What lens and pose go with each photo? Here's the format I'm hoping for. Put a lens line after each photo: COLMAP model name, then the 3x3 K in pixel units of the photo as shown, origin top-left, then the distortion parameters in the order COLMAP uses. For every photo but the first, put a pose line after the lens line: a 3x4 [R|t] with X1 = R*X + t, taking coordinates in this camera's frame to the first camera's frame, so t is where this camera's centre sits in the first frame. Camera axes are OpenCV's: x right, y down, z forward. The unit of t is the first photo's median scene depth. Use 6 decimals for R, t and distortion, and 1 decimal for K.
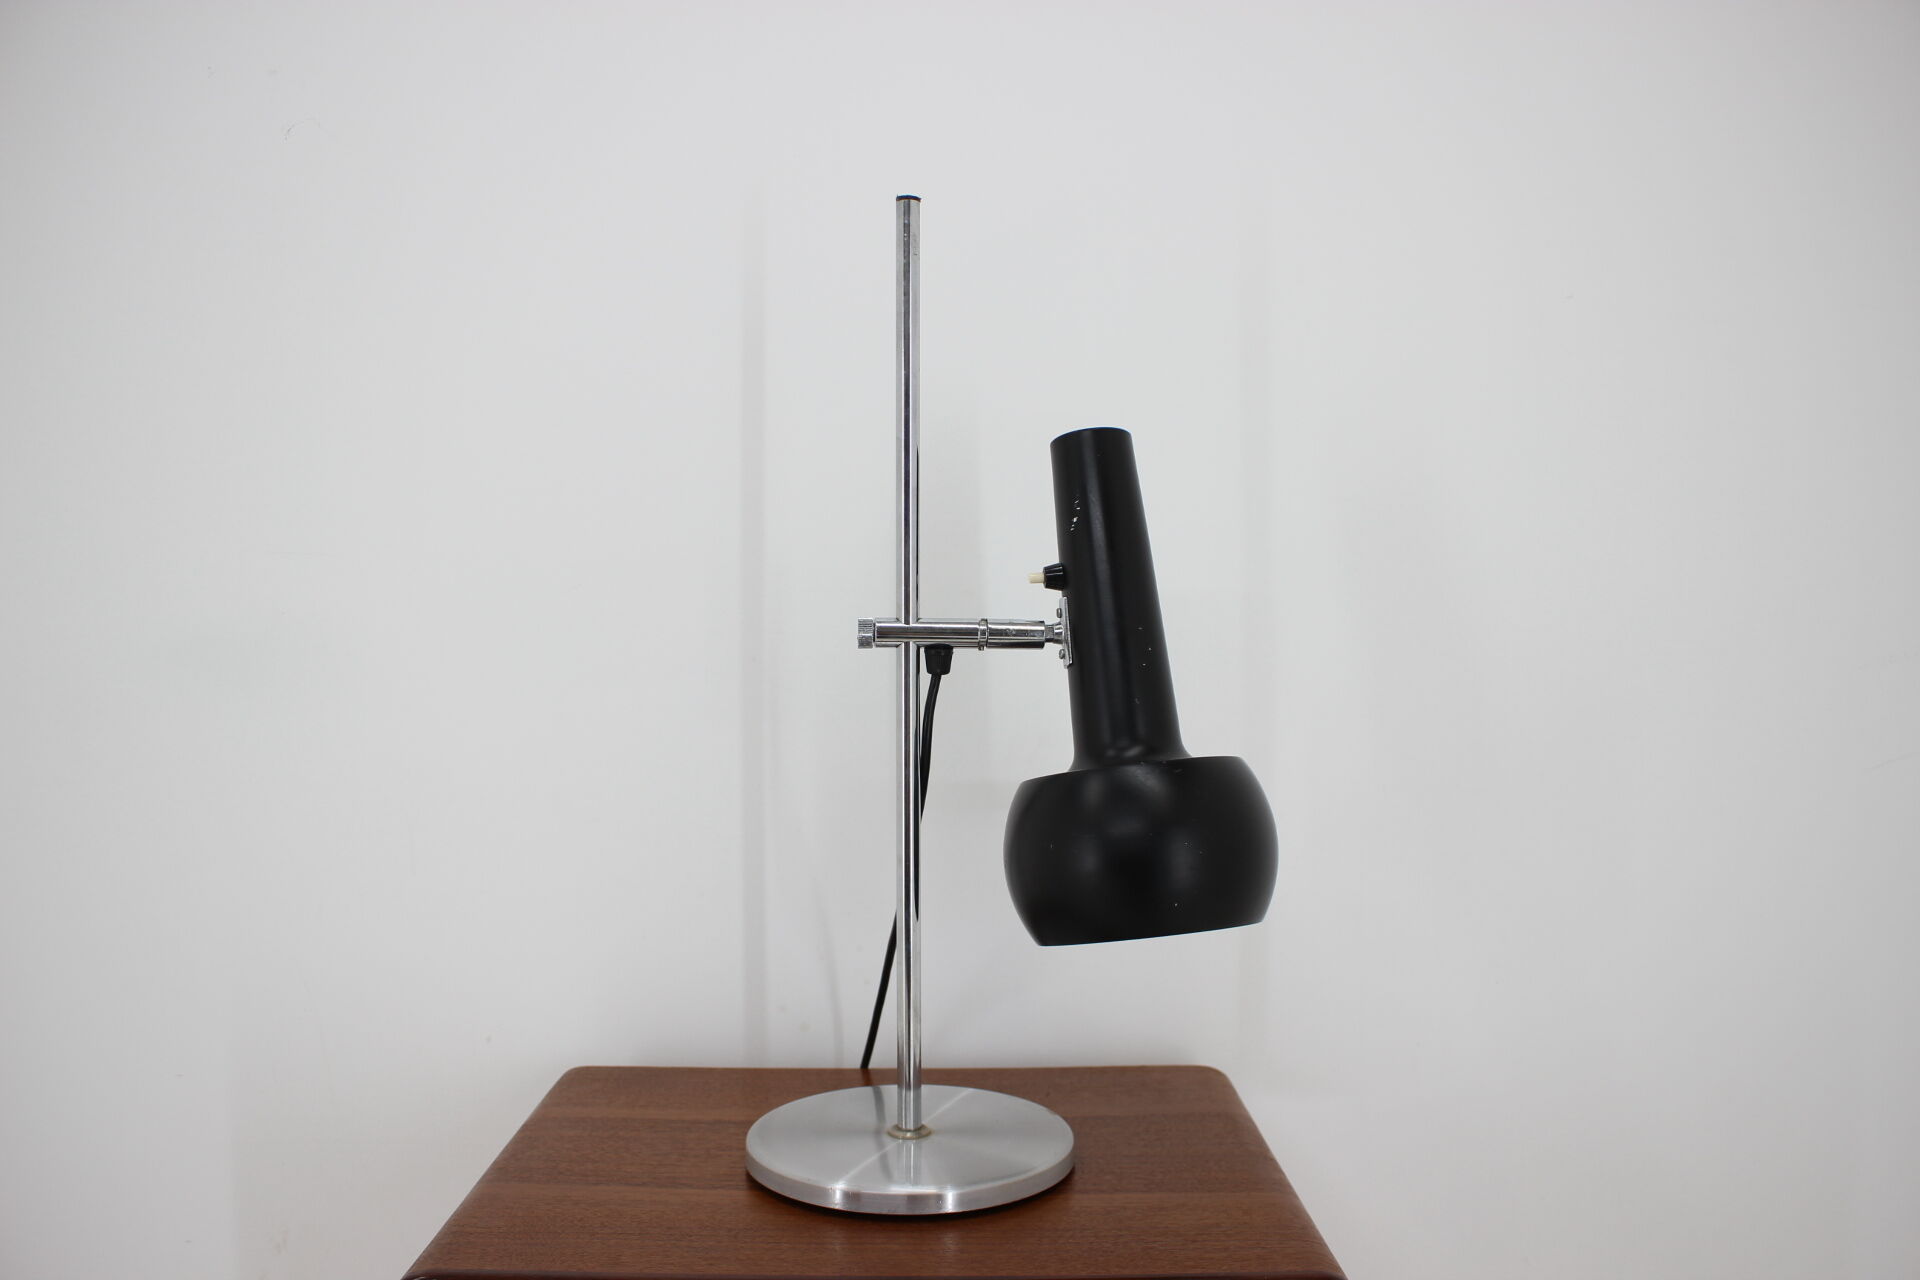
lens RADIAL K [[1626.5, 0, 960.0], [0, 1626.5, 640.0], [0, 0, 1]] dist [-0.067930, 0.000828]
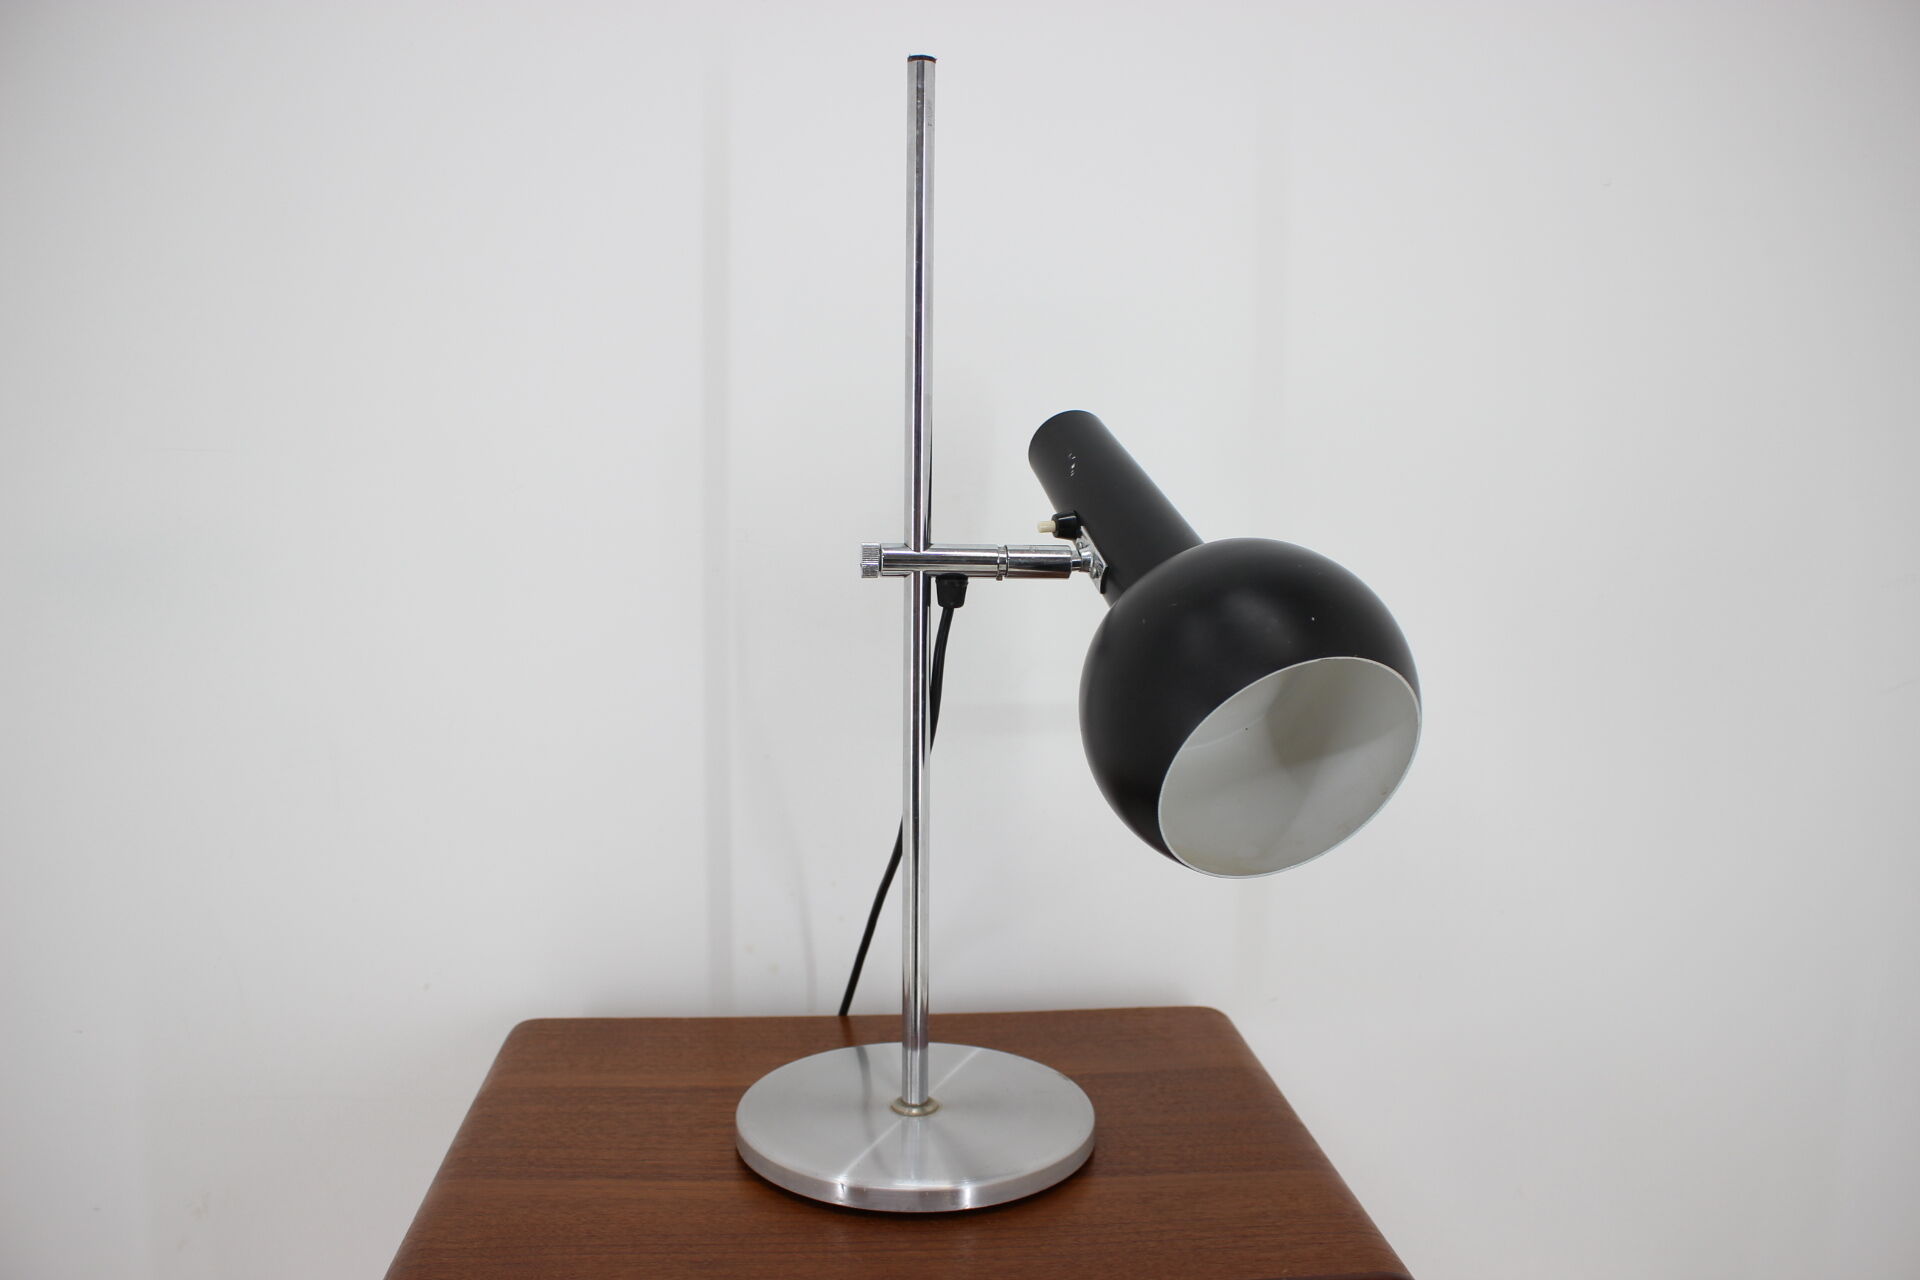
lens RADIAL K [[1626.5, 0, 960.0], [0, 1626.5, 640.0], [0, 0, 1]] dist [-0.067930, 0.000828]
pose [[0.997399, 0.000171, 0.072074, -0.073050], [-0.006805, 0.995753, 0.091814, -0.042963], [-0.071752, -0.092066, 0.993164, 0.116297]]
